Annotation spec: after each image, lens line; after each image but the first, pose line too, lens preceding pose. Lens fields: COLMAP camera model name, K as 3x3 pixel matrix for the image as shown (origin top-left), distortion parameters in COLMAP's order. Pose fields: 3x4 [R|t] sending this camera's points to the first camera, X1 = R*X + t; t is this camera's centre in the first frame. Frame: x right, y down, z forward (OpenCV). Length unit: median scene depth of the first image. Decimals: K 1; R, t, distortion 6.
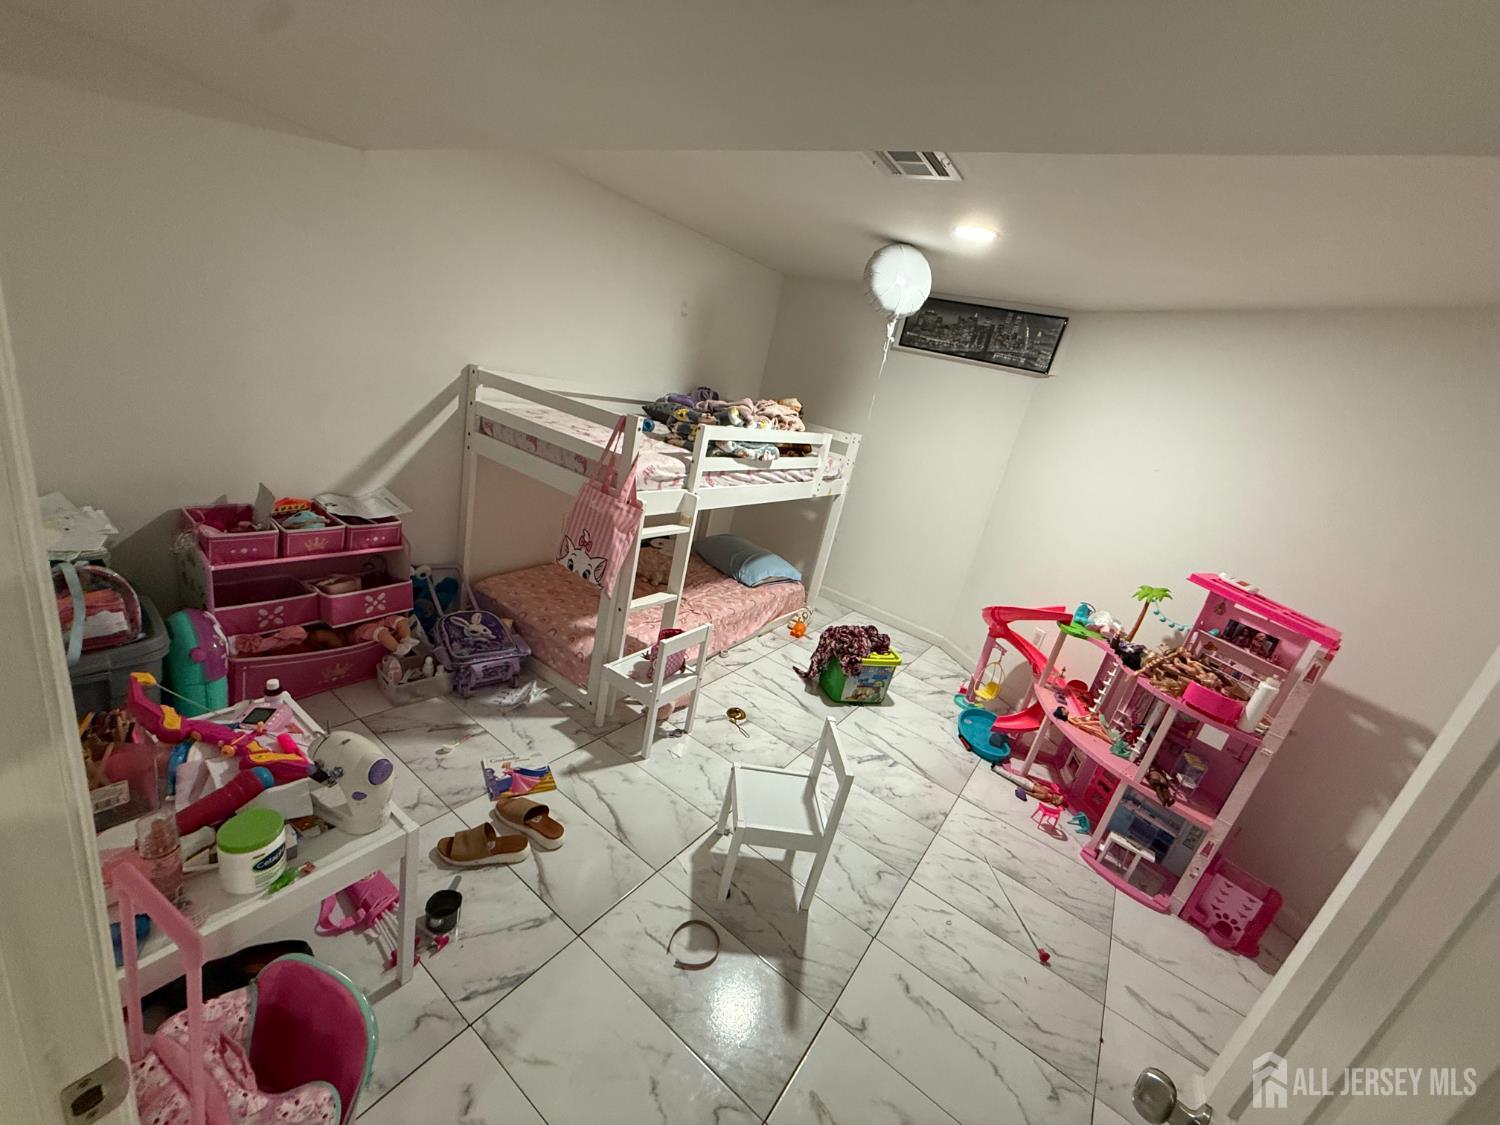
lens RADIAL K [[596.8, 0, 750.0], [0, 596.8, 562.5], [0, 0, 1]] dist [0.000186, 0.000171]
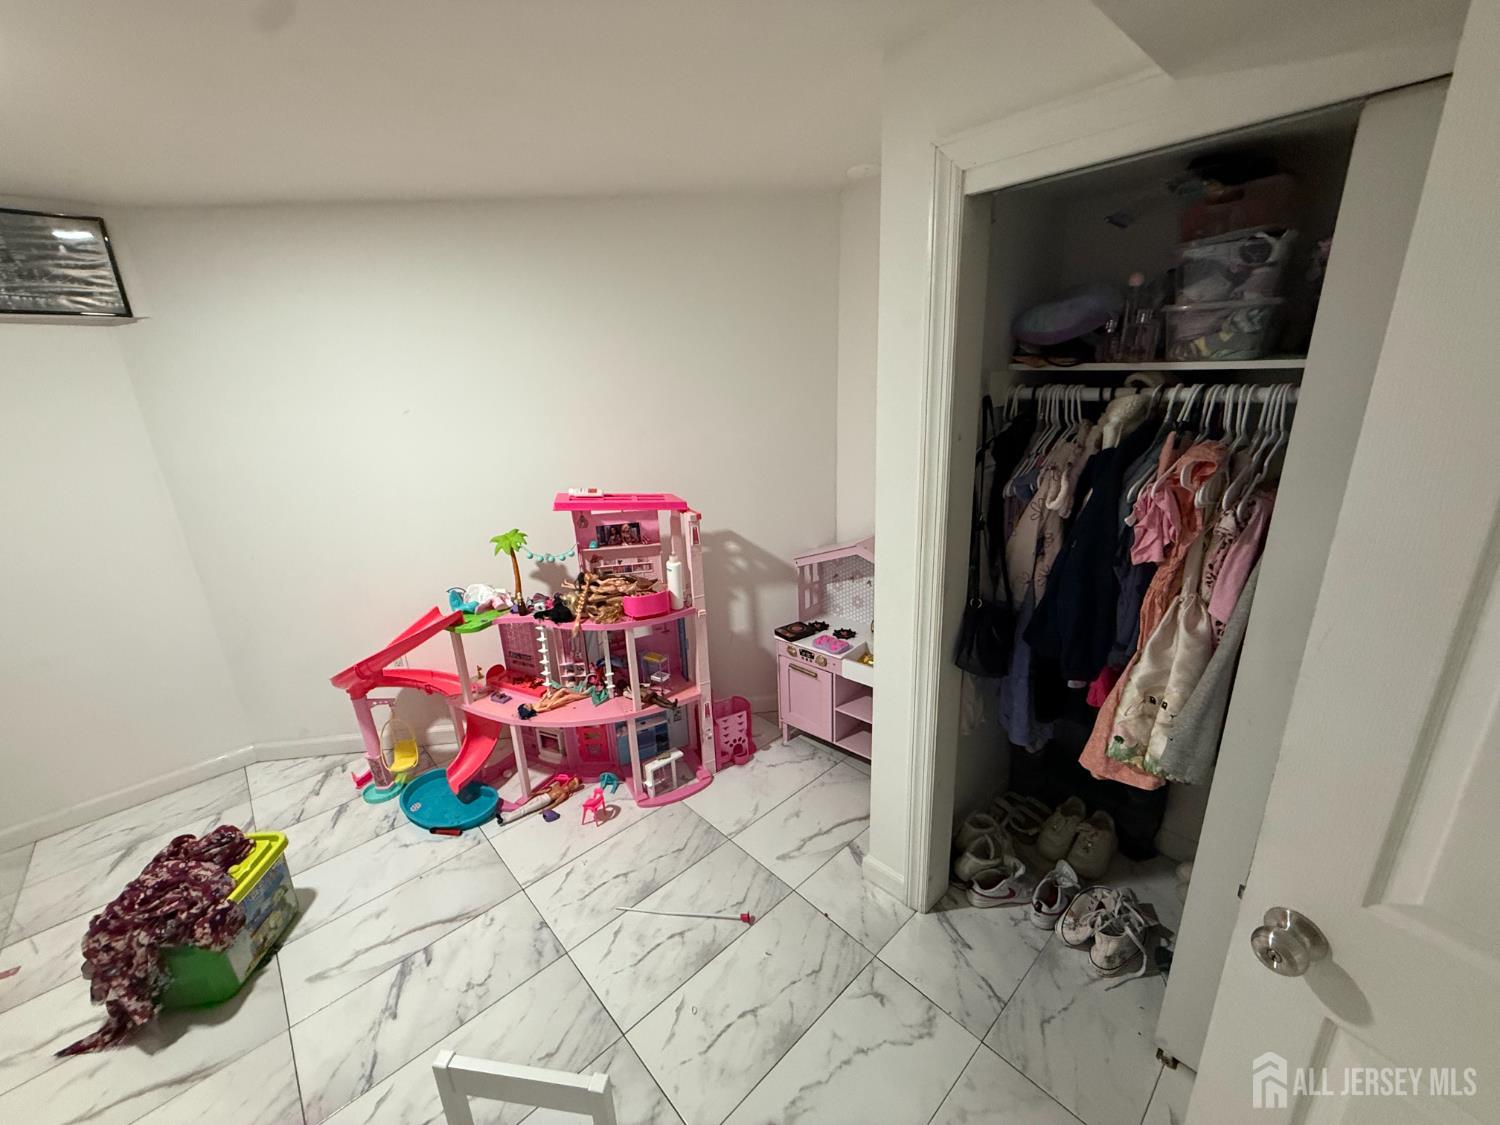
lens RADIAL K [[596.8, 0, 750.0], [0, 596.8, 562.5], [0, 0, 1]] dist [0.000186, 0.000171]
pose [[0.205594, -0.498202, 0.842334, -0.019043], [0.395746, 0.829530, 0.394037, -0.138668], [-0.895051, 0.252339, 0.367708, 0.384493]]
